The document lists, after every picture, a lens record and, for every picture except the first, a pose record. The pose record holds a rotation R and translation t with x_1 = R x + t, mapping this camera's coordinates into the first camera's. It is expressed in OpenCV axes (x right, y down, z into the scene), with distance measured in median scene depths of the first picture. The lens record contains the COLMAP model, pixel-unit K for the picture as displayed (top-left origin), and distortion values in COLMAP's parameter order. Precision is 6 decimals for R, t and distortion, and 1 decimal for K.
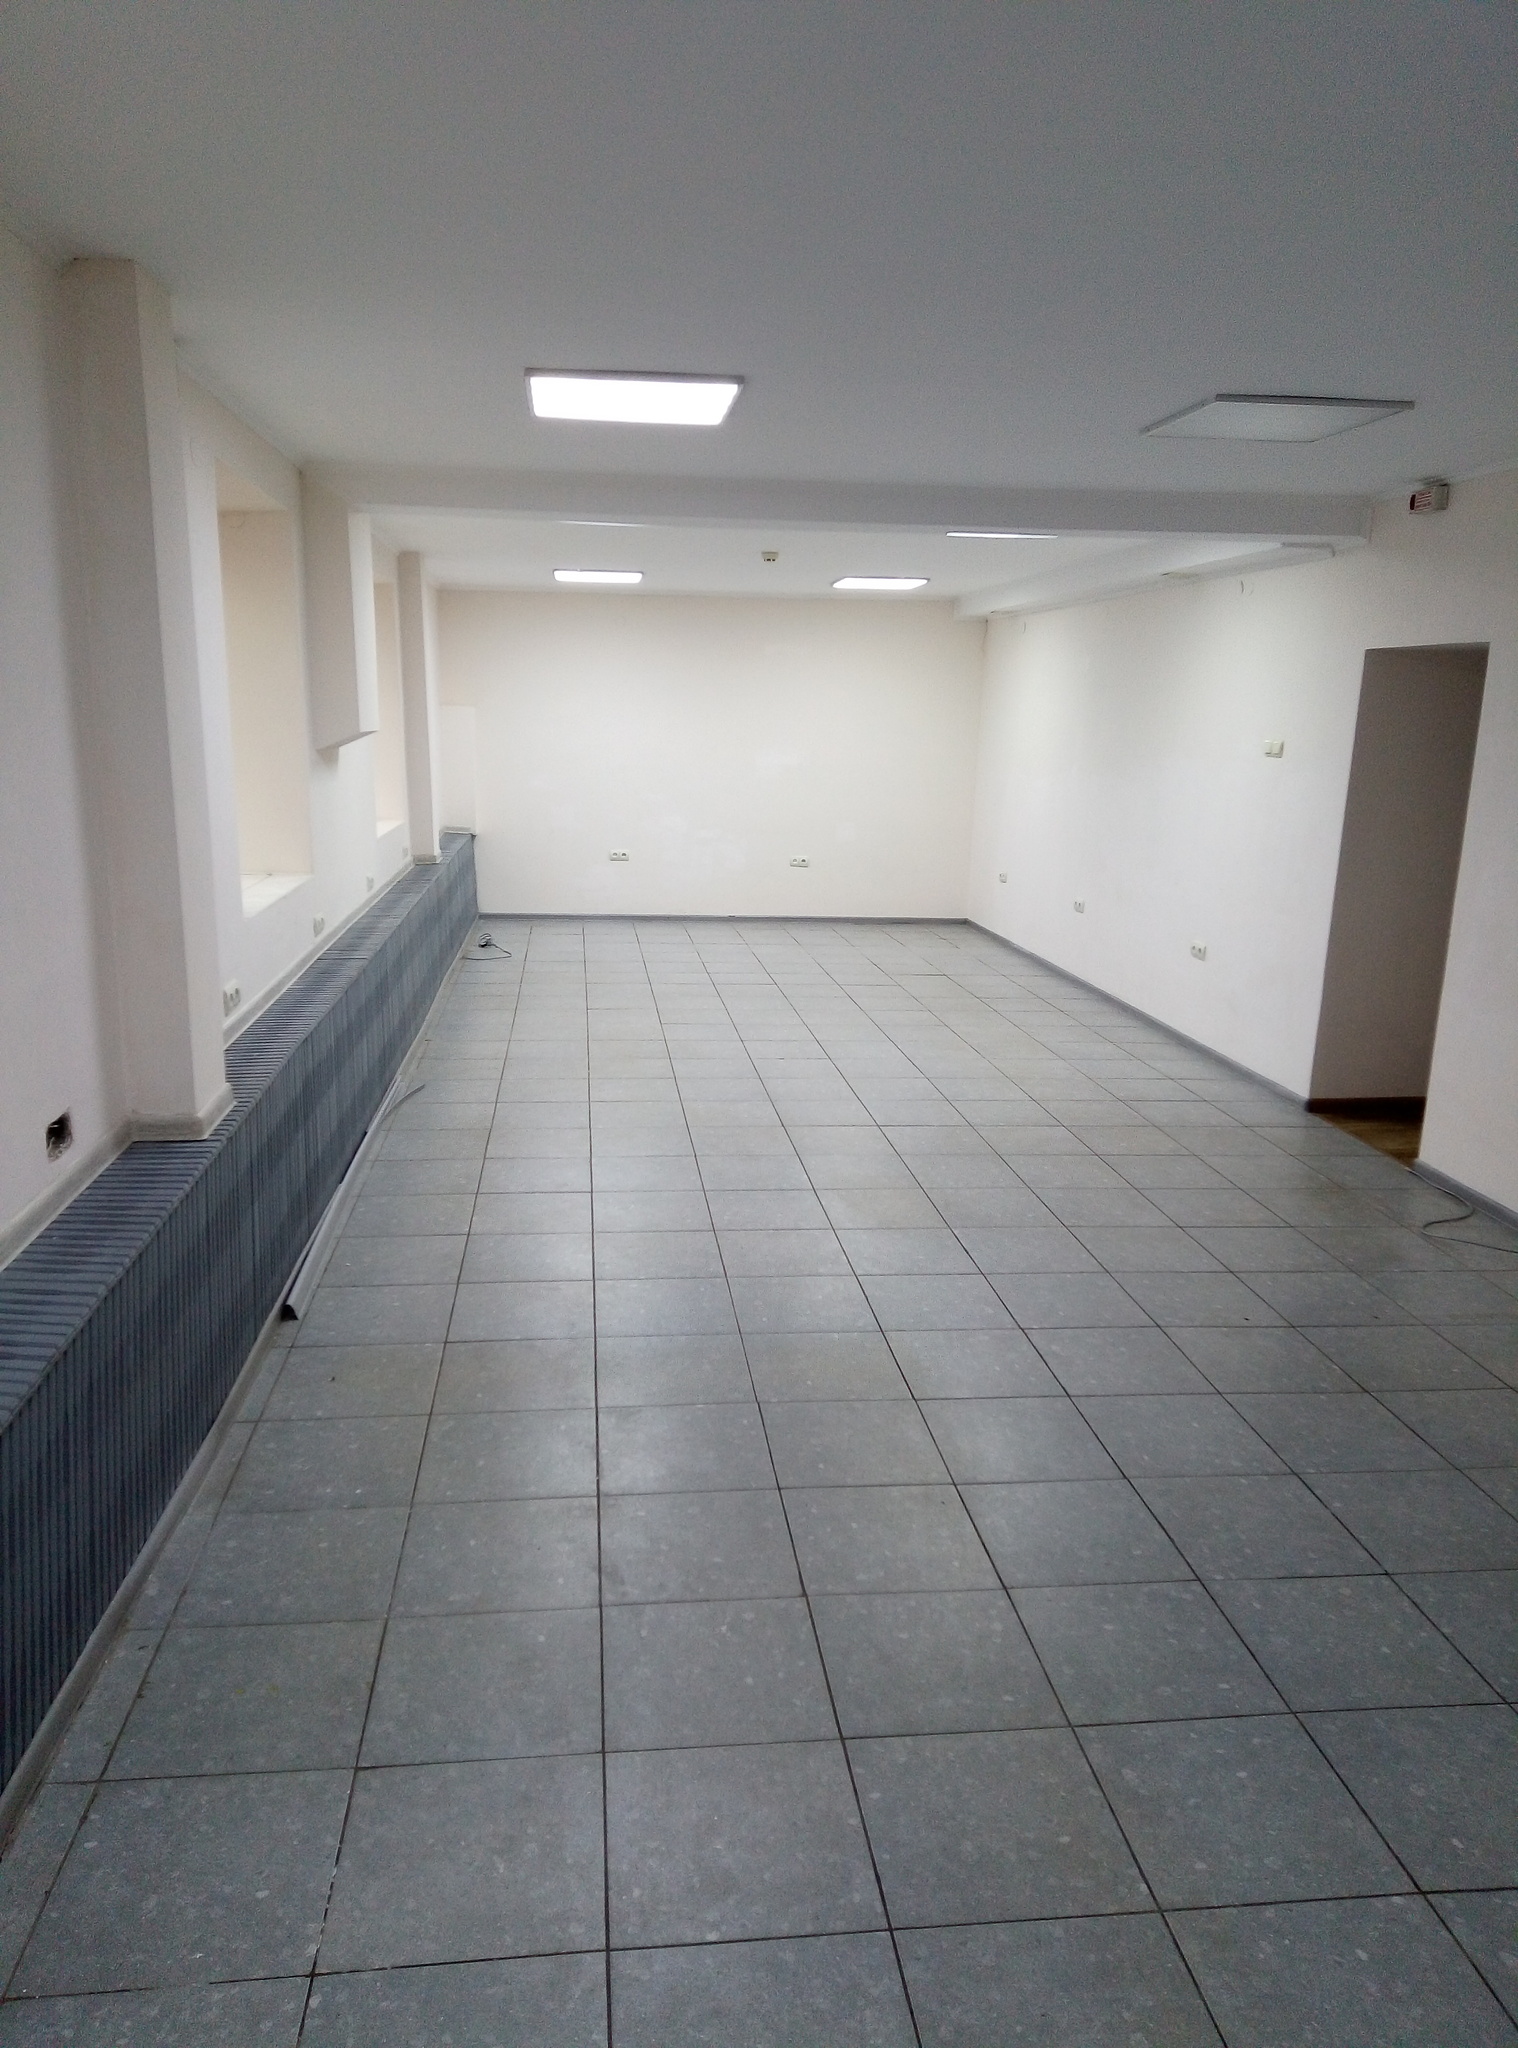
lens RADIAL K [[1468.8, 0, 771.1], [0, 1468.8, 1015.8], [0, 0, 1]] dist [0.087008, -0.097971]
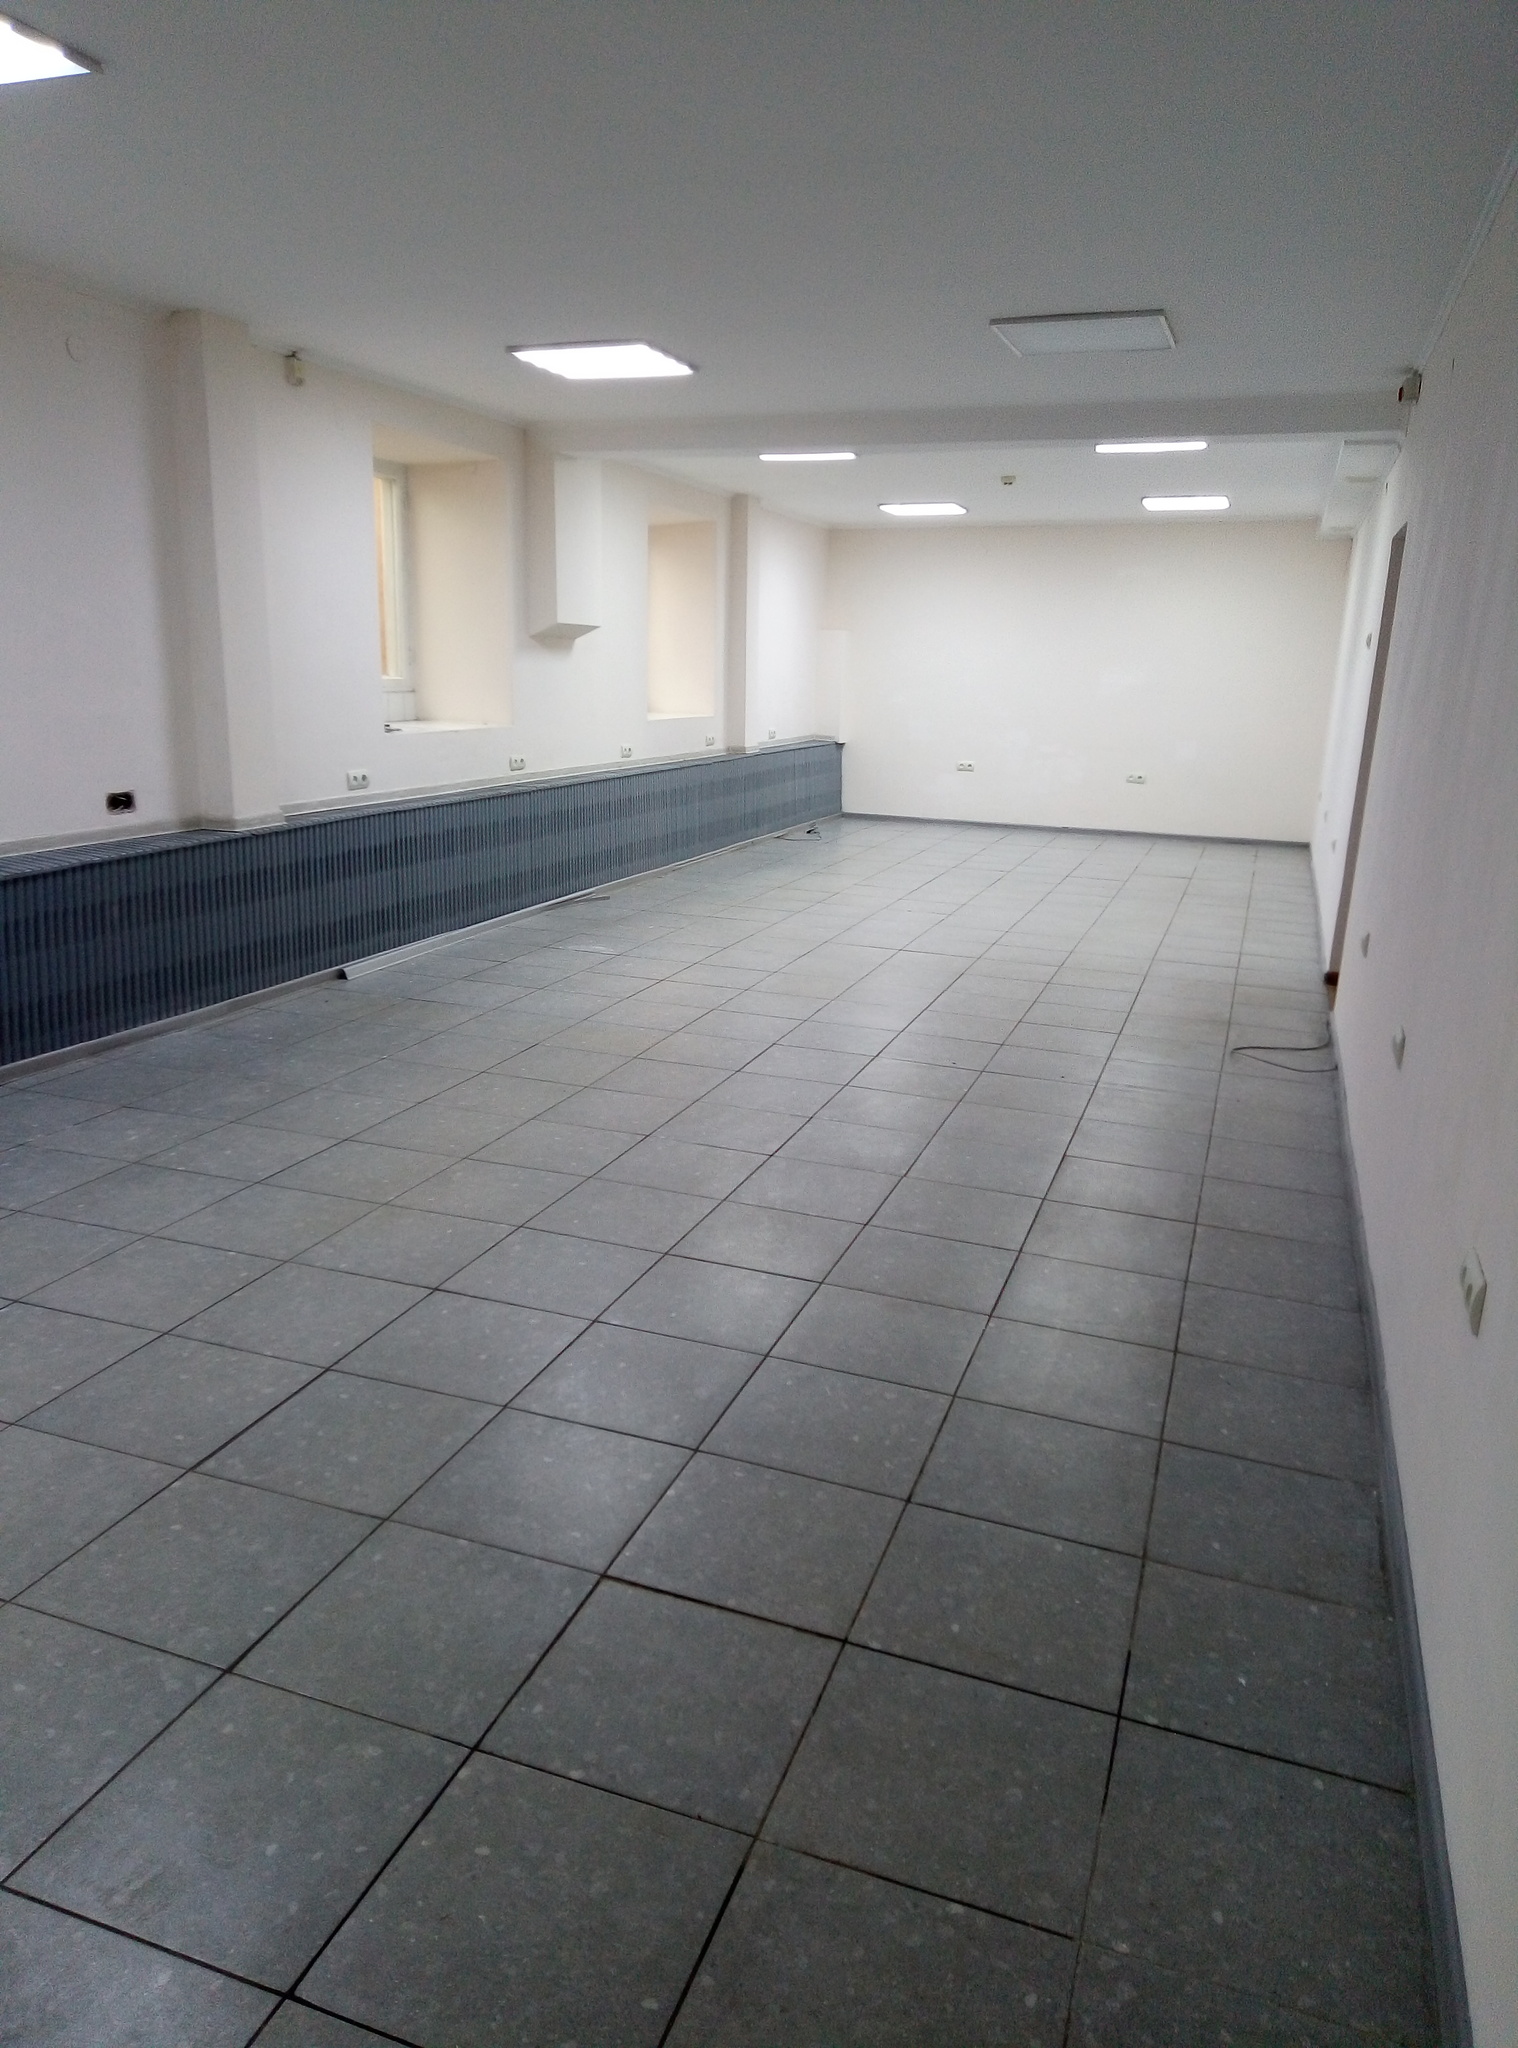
lens RADIAL K [[1468.8, 0, 755.3], [0, 1468.8, 1013.2], [0, 0, 1]] dist [0.087008, -0.097971]
pose [[0.905683, 0.102638, -0.411343, 0.241711], [-0.093086, 0.994718, 0.043249, 0.044884], [0.413609, -0.000880, 0.910454, -0.079747]]
